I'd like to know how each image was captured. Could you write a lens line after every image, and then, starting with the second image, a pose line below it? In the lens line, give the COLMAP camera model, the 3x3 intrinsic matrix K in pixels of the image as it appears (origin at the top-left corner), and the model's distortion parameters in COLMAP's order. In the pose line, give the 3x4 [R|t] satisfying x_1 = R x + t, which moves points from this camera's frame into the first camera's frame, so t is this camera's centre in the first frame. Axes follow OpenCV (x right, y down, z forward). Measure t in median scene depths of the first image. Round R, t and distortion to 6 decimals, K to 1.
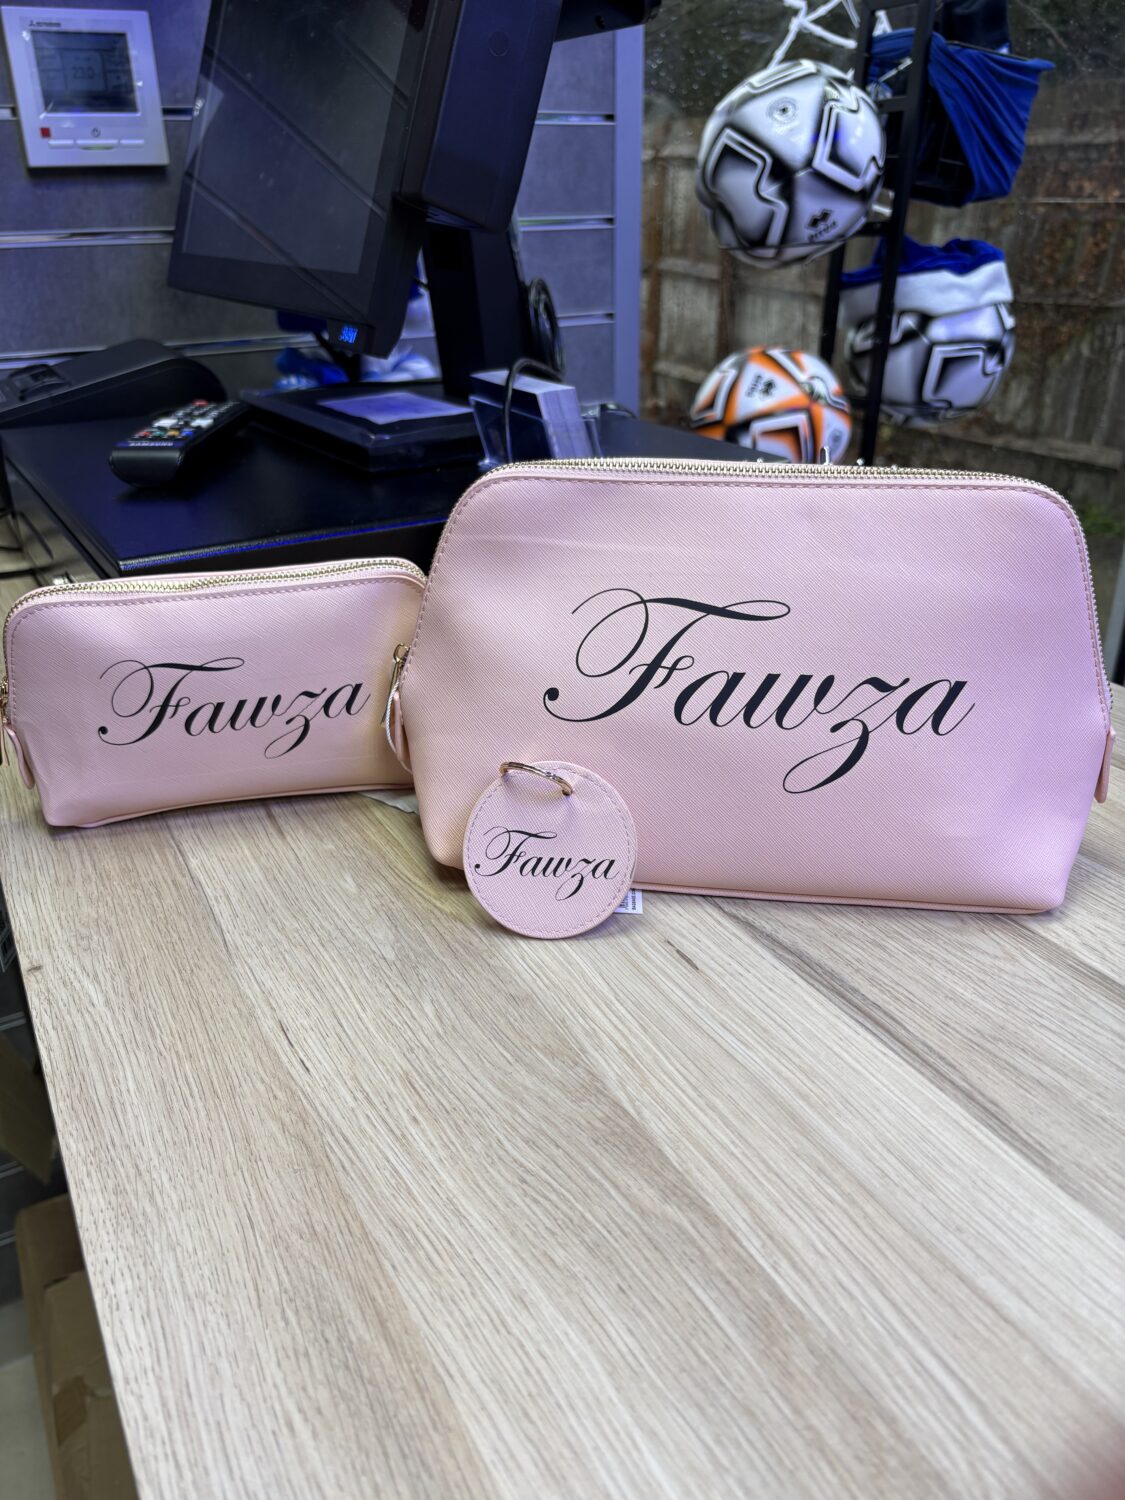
lens RADIAL K [[1138.7, 0, 562.5], [0, 1138.7, 750.0], [0, 0, 1]] dist [-0.004654, -0.000292]
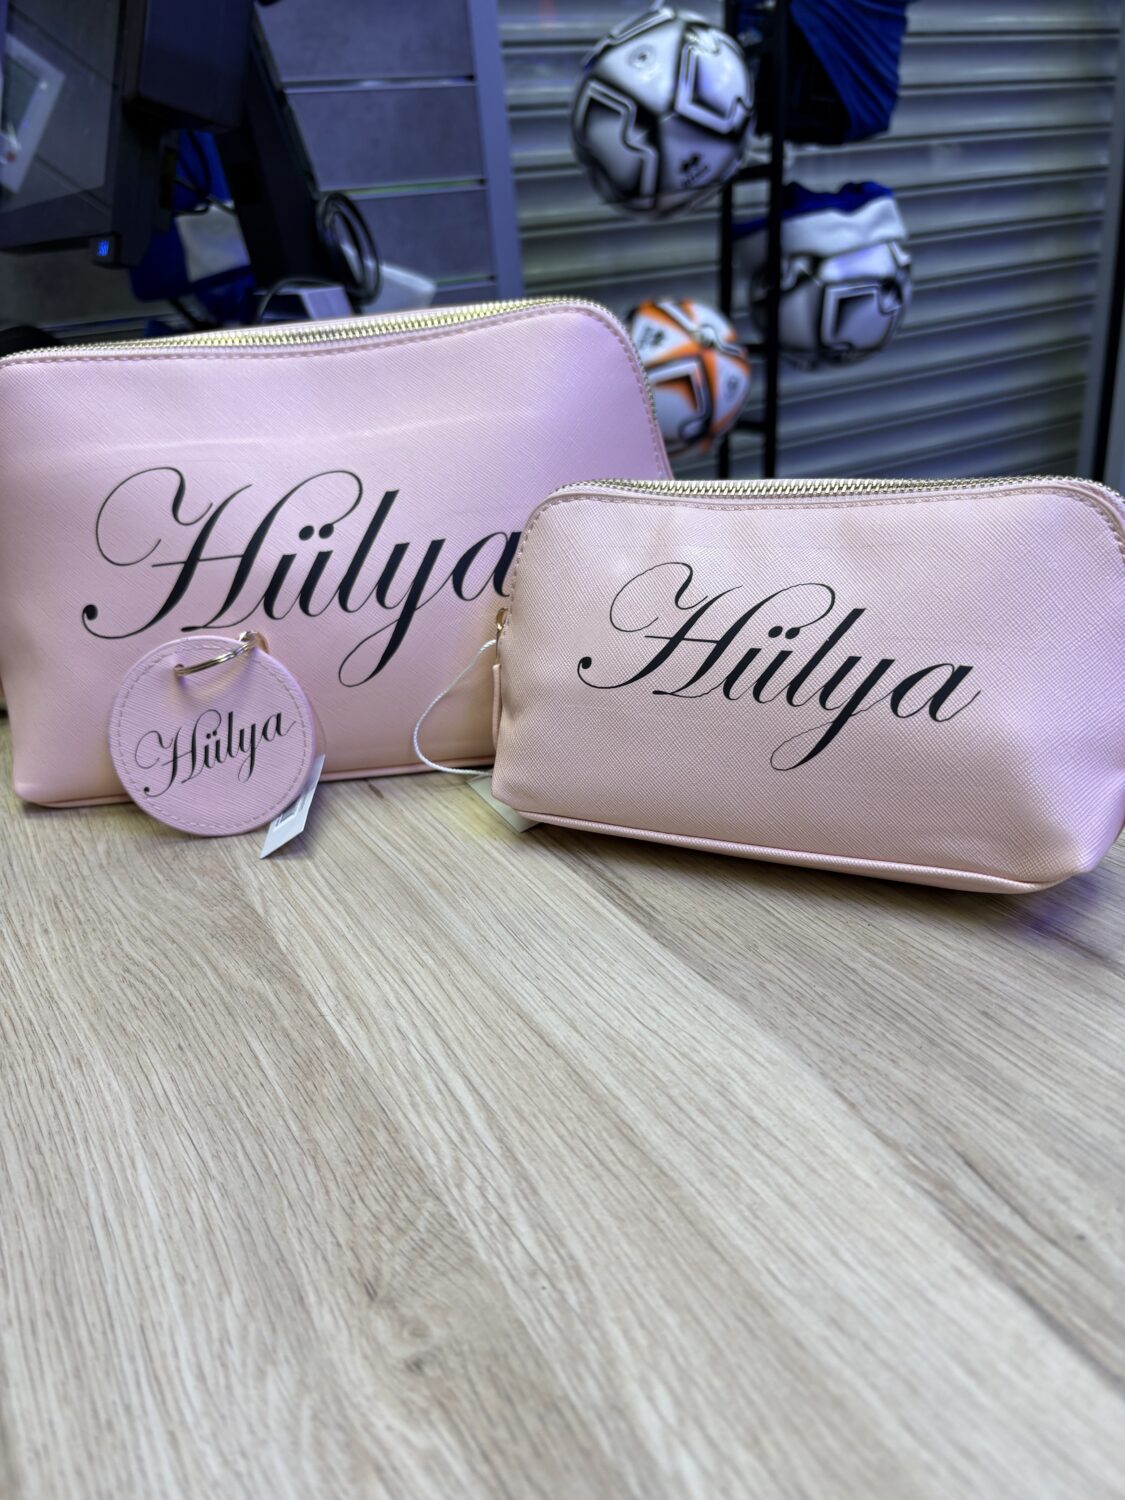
lens RADIAL K [[1156.5, 0, 562.5], [0, 1156.5, 750.0], [0, 0, 1]] dist [-0.009980, 0.000388]
pose [[0.997691, -0.062947, -0.025483, 0.323996], [0.062241, 0.997679, -0.027606, 0.201976], [0.027161, 0.025956, 0.999294, 0.000017]]
